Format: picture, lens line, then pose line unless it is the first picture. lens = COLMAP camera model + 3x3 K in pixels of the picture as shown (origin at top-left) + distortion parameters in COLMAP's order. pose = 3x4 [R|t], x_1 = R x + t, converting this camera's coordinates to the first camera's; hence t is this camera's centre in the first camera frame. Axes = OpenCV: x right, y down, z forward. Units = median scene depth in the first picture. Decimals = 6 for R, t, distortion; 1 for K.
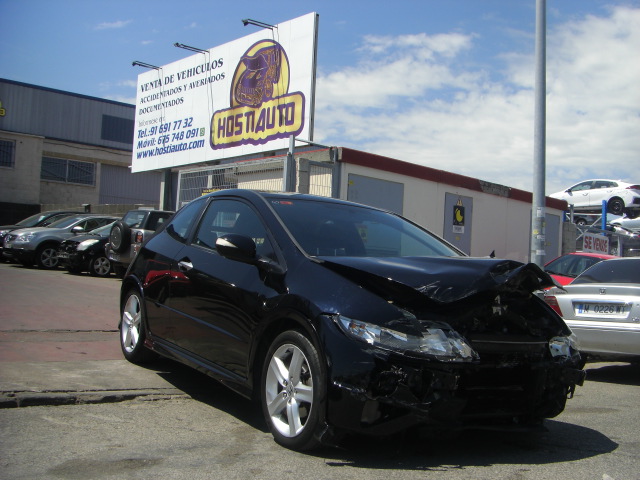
lens RADIAL K [[723.9, 0, 350.9], [0, 723.9, 264.6], [0, 0, 1]] dist [-0.201711, 0.167212]
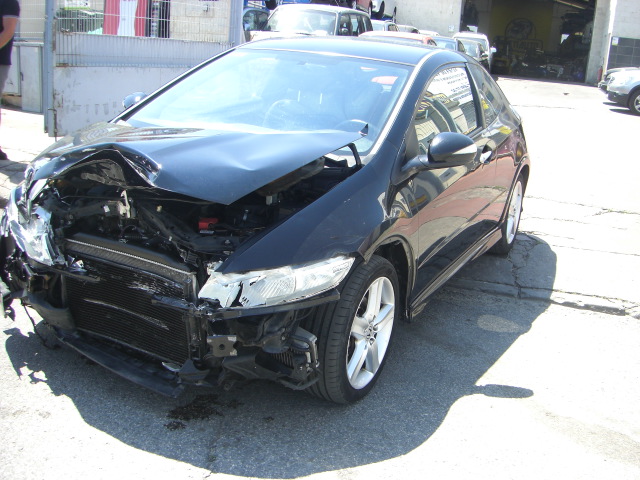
lens RADIAL K [[723.9, 0, 350.9], [0, 723.9, 264.6], [0, 0, 1]] dist [-0.201711, 0.167212]
pose [[0.513672, 0.226585, -0.827527, 0.991904], [-0.035895, 0.969329, 0.243131, -0.070942], [0.857236, -0.095186, 0.506050, 0.882270]]
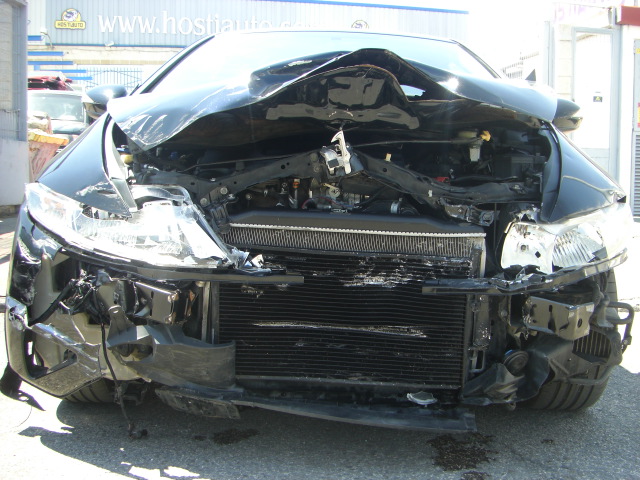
lens RADIAL K [[723.9, 0, 350.9], [0, 723.9, 264.6], [0, 0, 1]] dist [-0.201711, 0.167212]
pose [[0.834497, 0.019557, -0.550665, 0.501847], [0.041109, 0.994375, 0.097614, 0.089389], [0.549477, -0.104095, 0.828999, 0.647407]]
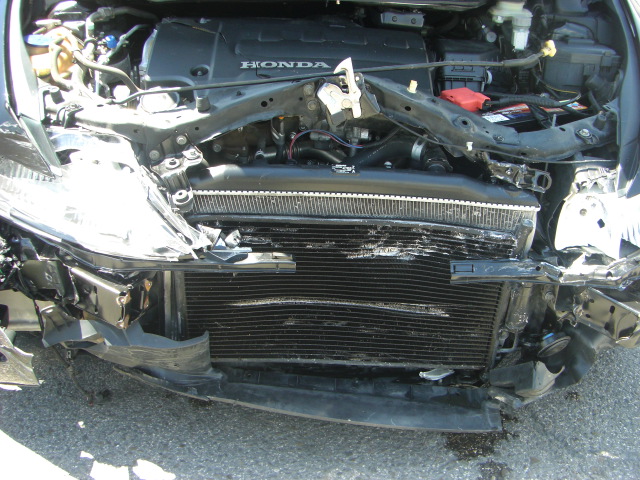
lens RADIAL K [[723.9, 0, 350.9], [0, 723.9, 264.6], [0, 0, 1]] dist [-0.201711, 0.167212]
pose [[0.852826, 0.238816, -0.464387, 0.400680], [0.015329, 0.877465, 0.479396, -0.030331], [0.521971, -0.415960, 0.744664, 0.775461]]
